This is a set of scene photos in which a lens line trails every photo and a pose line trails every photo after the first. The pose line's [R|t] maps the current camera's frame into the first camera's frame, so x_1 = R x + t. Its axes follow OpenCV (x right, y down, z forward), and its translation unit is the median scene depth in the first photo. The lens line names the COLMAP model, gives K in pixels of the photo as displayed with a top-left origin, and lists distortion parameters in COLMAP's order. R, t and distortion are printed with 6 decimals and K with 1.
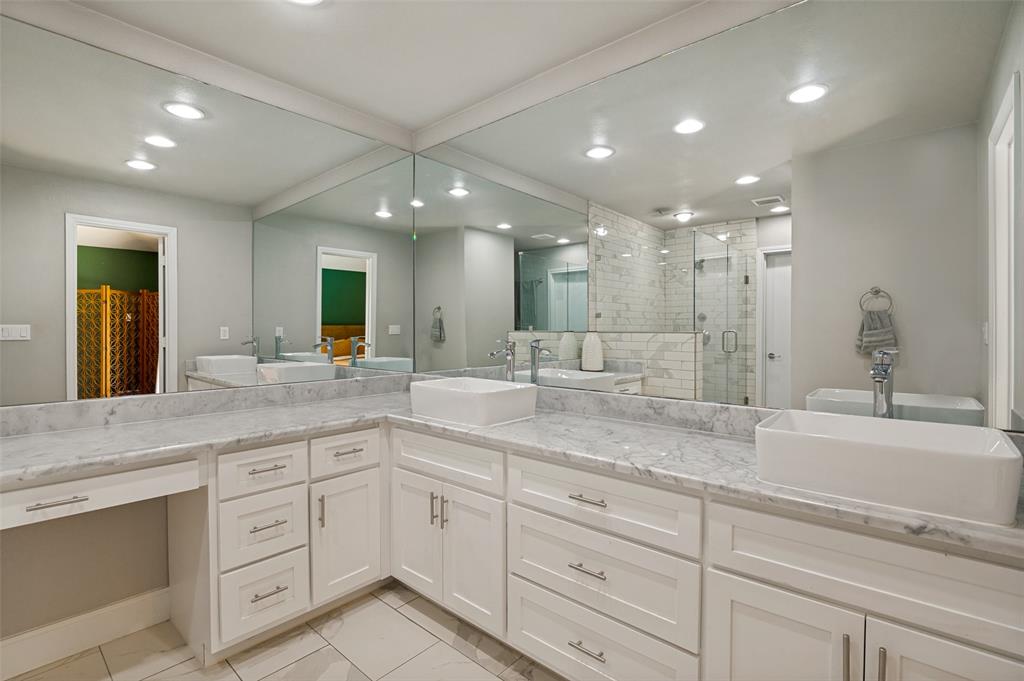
lens RADIAL K [[470.2, 0, 505.5], [0, 470.2, 331.8], [0, 0, 1]] dist [-0.019112, -0.000081]
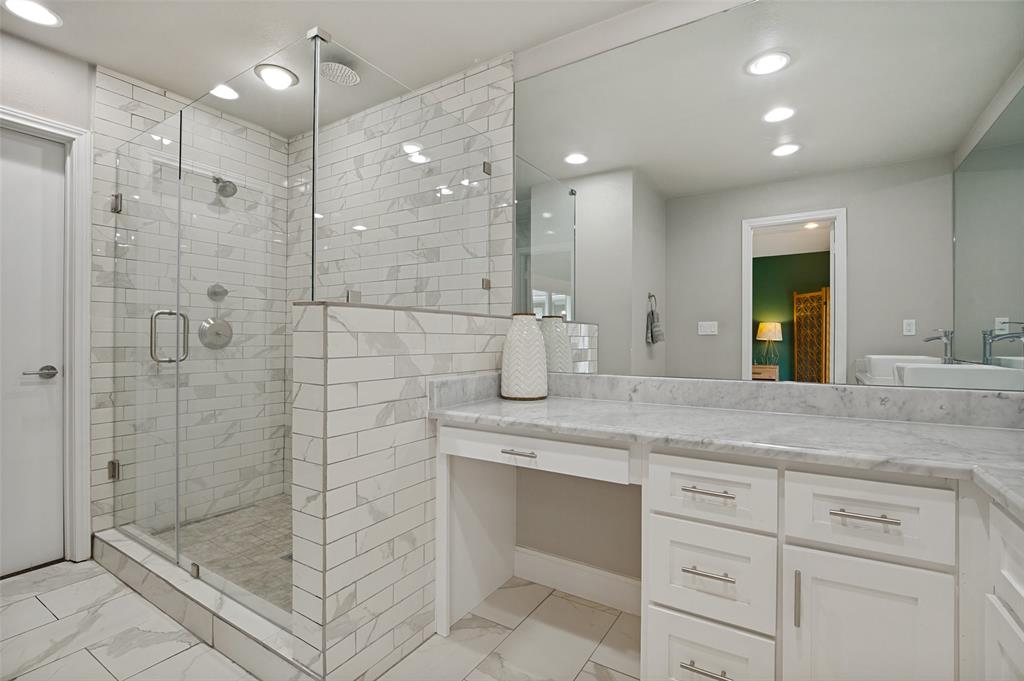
lens RADIAL K [[470.2, 0, 505.5], [0, 470.2, 331.8], [0, 0, 1]] dist [-0.019112, -0.000081]
pose [[0.159107, -0.014327, -0.987157, 0.122892], [-0.004500, 0.999874, -0.015237, 0.061871], [0.987251, 0.006866, 0.159023, 0.543020]]
